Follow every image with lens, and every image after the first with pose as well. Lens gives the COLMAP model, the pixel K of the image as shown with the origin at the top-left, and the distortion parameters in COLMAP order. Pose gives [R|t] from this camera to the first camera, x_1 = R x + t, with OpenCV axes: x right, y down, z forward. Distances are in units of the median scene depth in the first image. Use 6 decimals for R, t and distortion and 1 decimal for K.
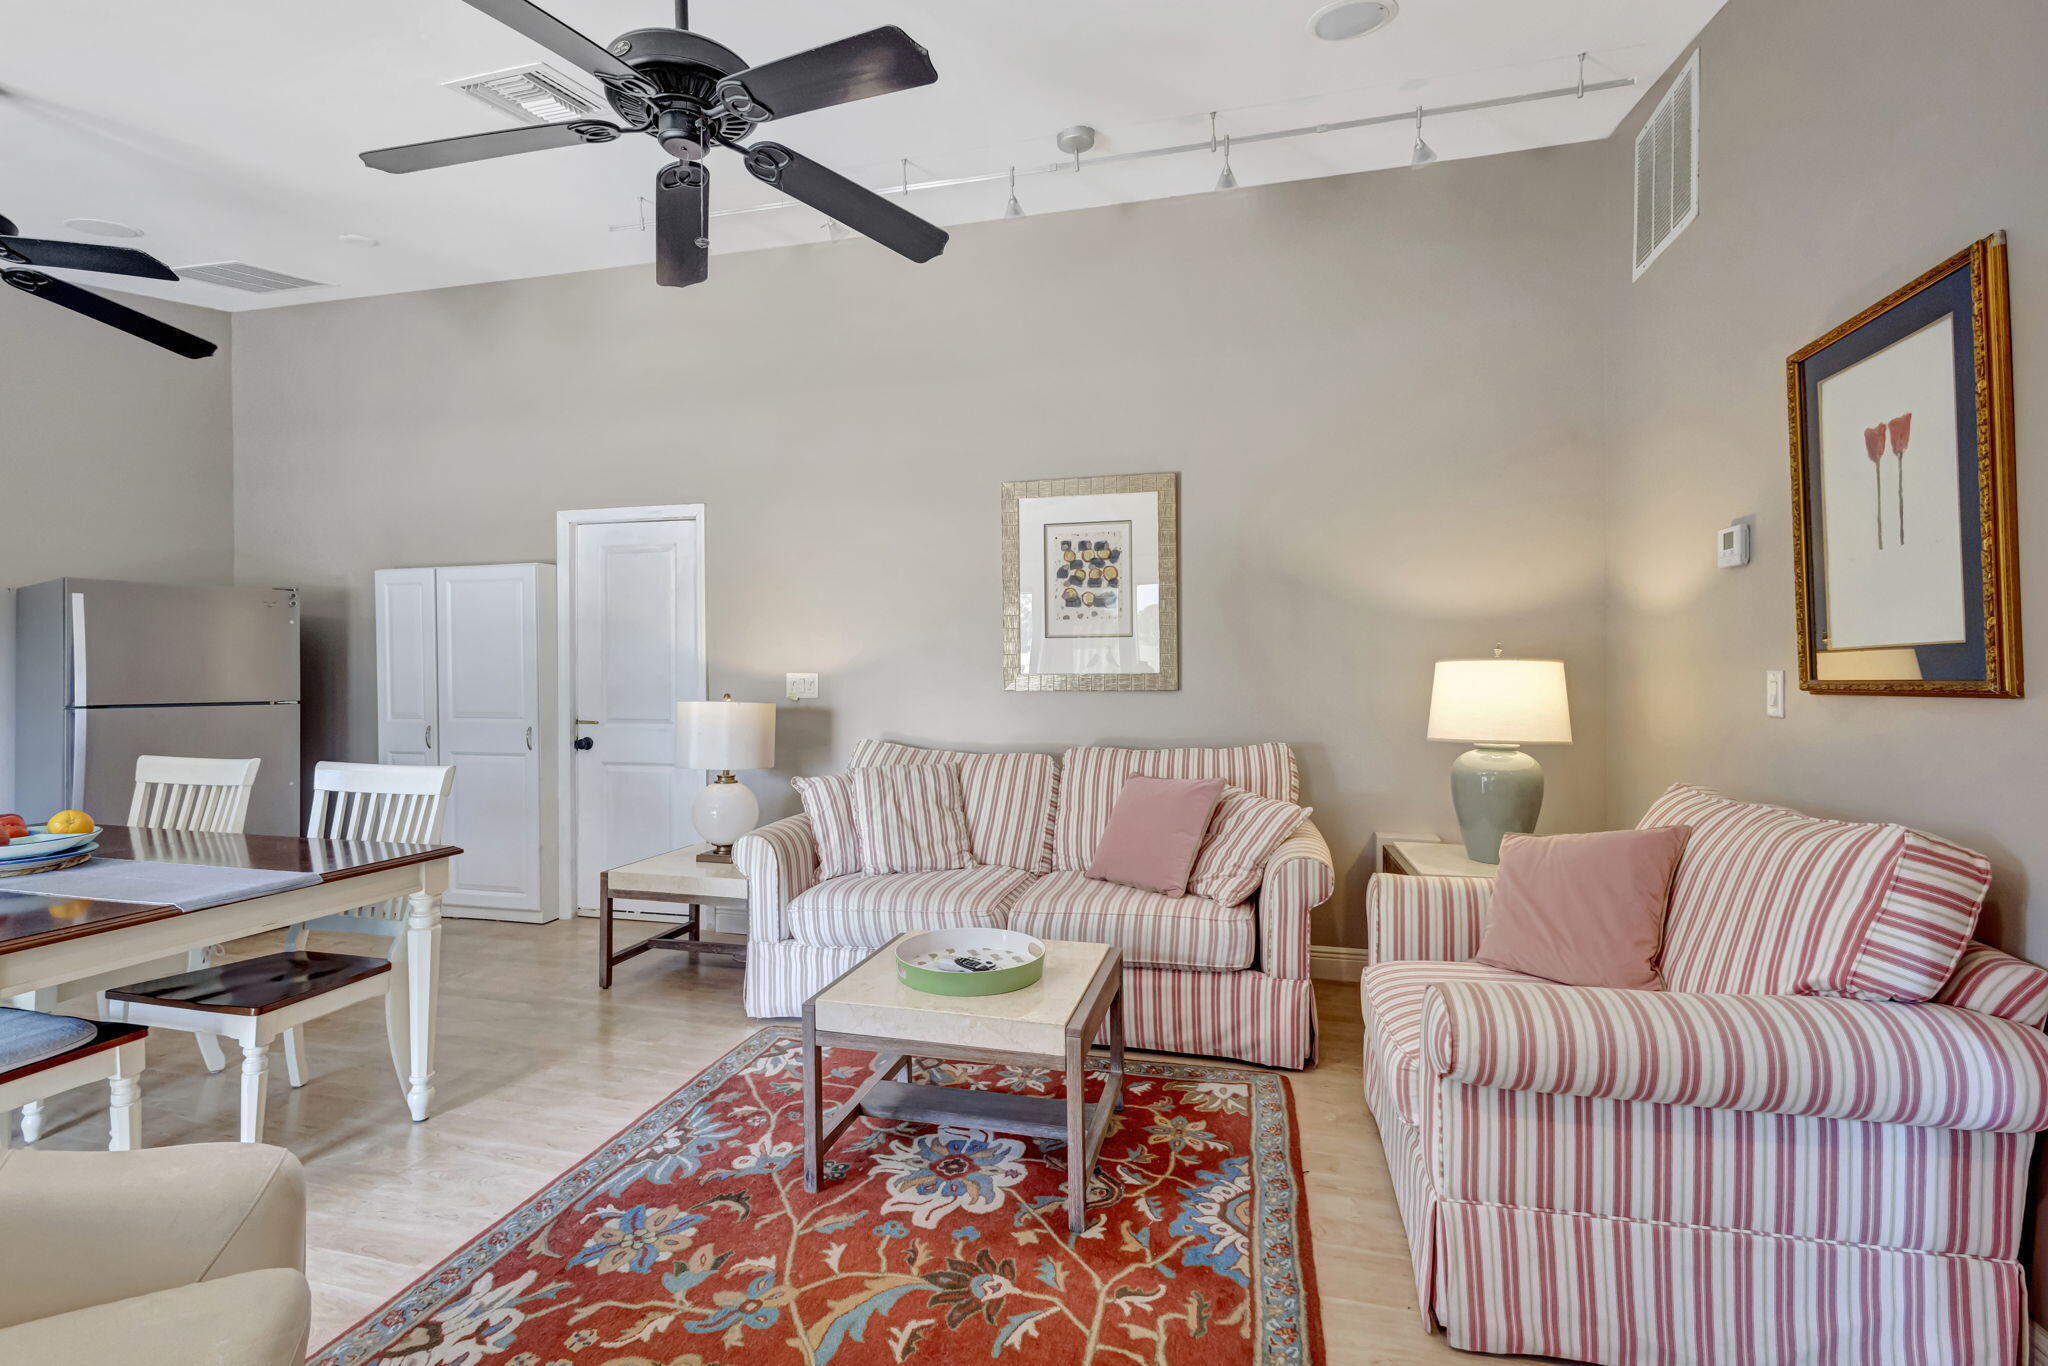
lens RADIAL K [[939.8, 0, 1025.1], [0, 939.8, 676.2], [0, 0, 1]] dist [0.001297, -0.000098]
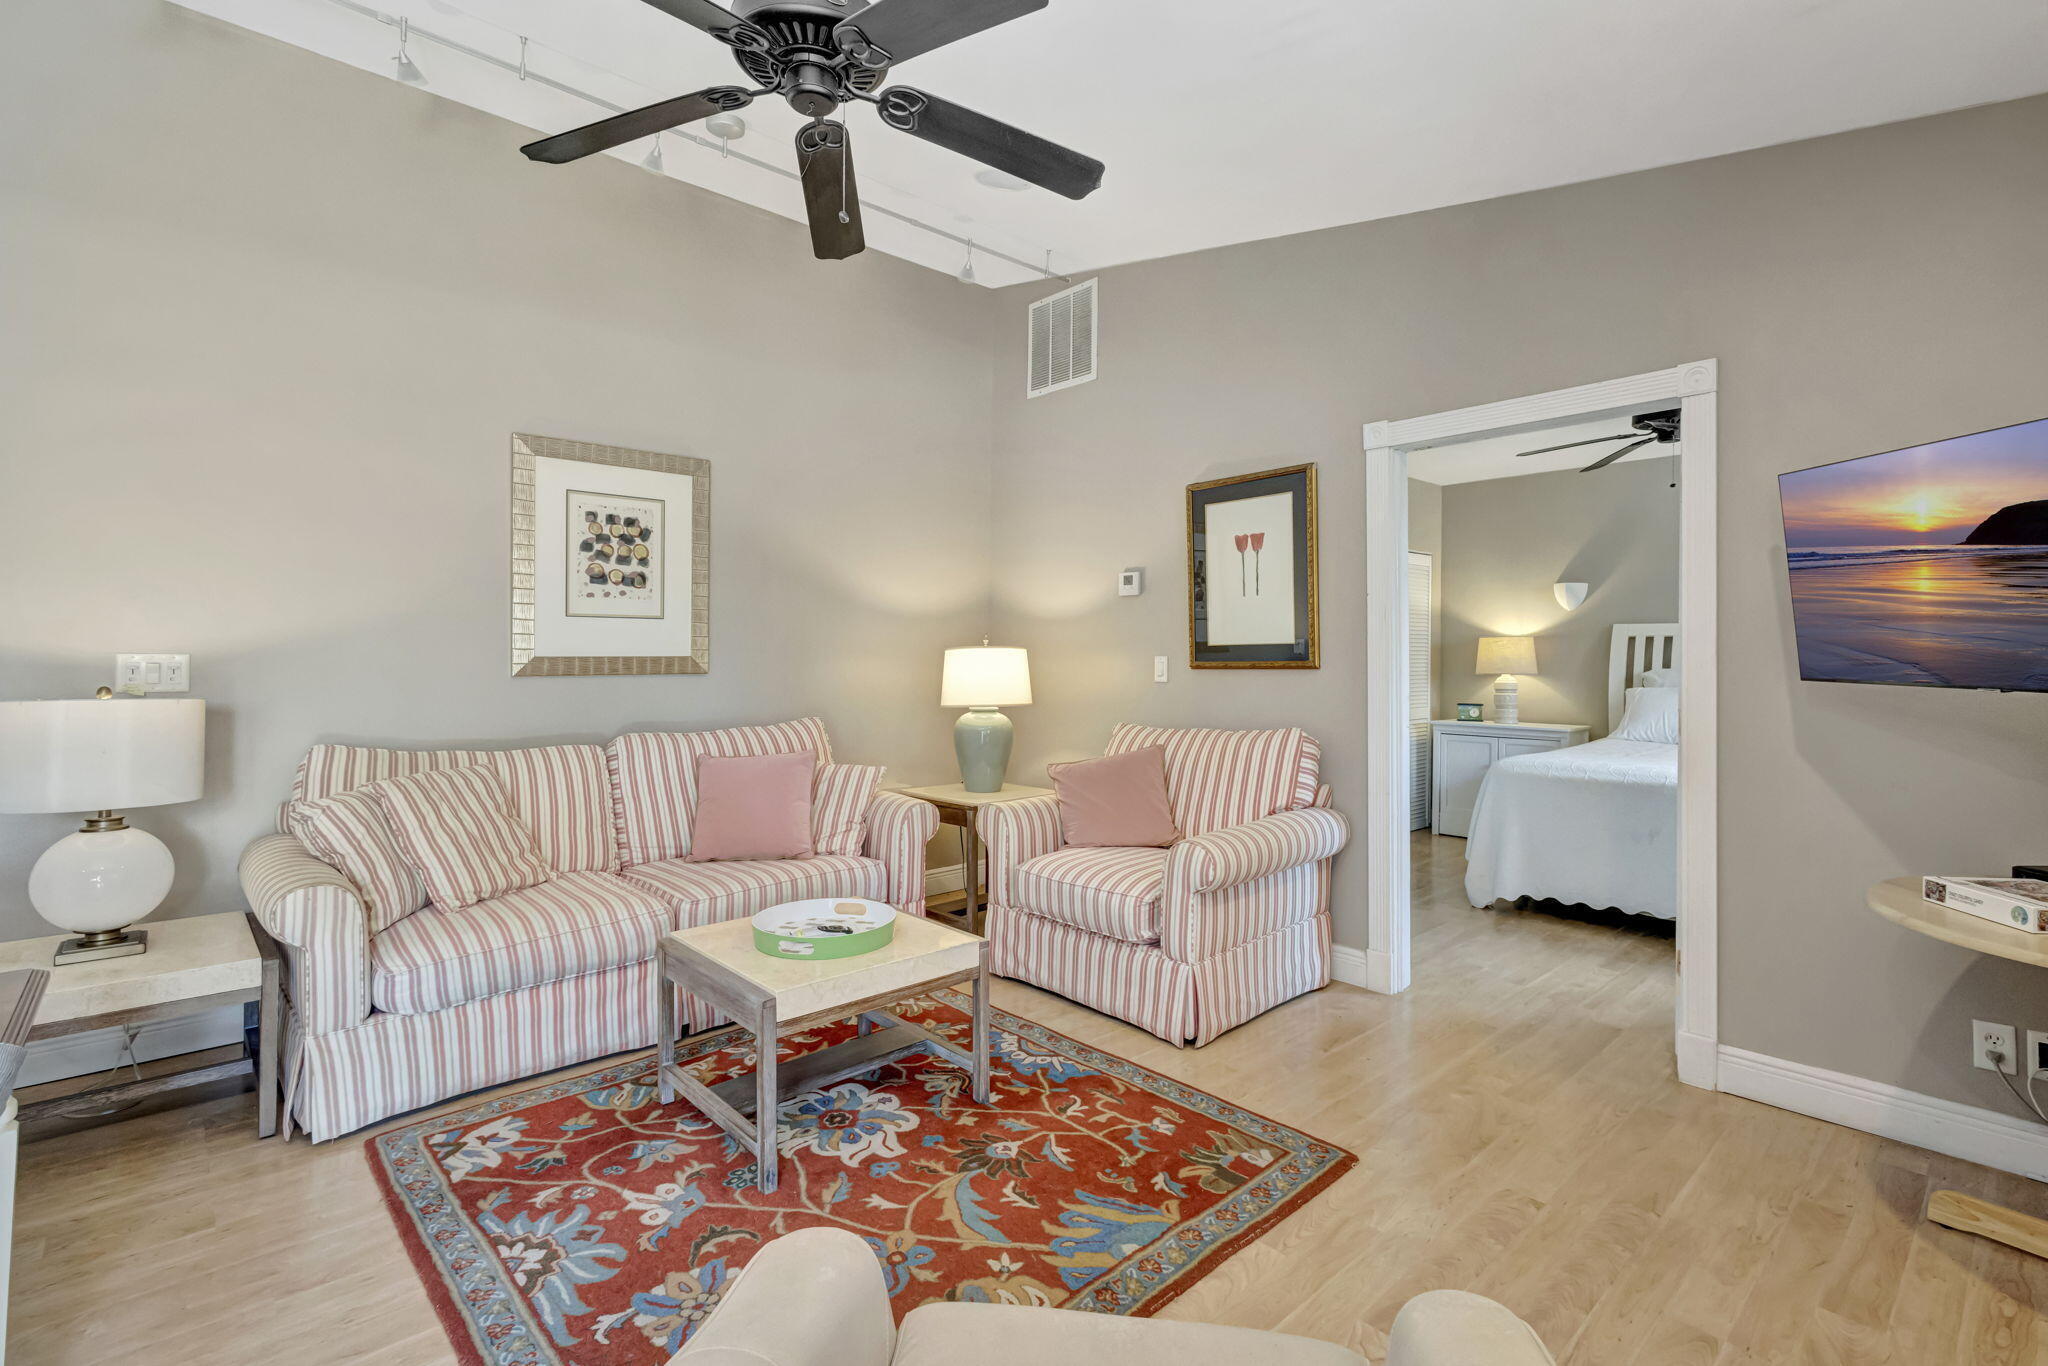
lens RADIAL K [[957.2, 0, 1022.7], [0, 957.2, 664.2], [0, 0, 1]] dist [0.002576, -0.000069]
pose [[0.536704, -0.003631, 0.843763, -0.872339], [-0.000158, 0.999990, 0.004404, 0.001125], [-0.843771, -0.002497, 0.536698, 0.240577]]
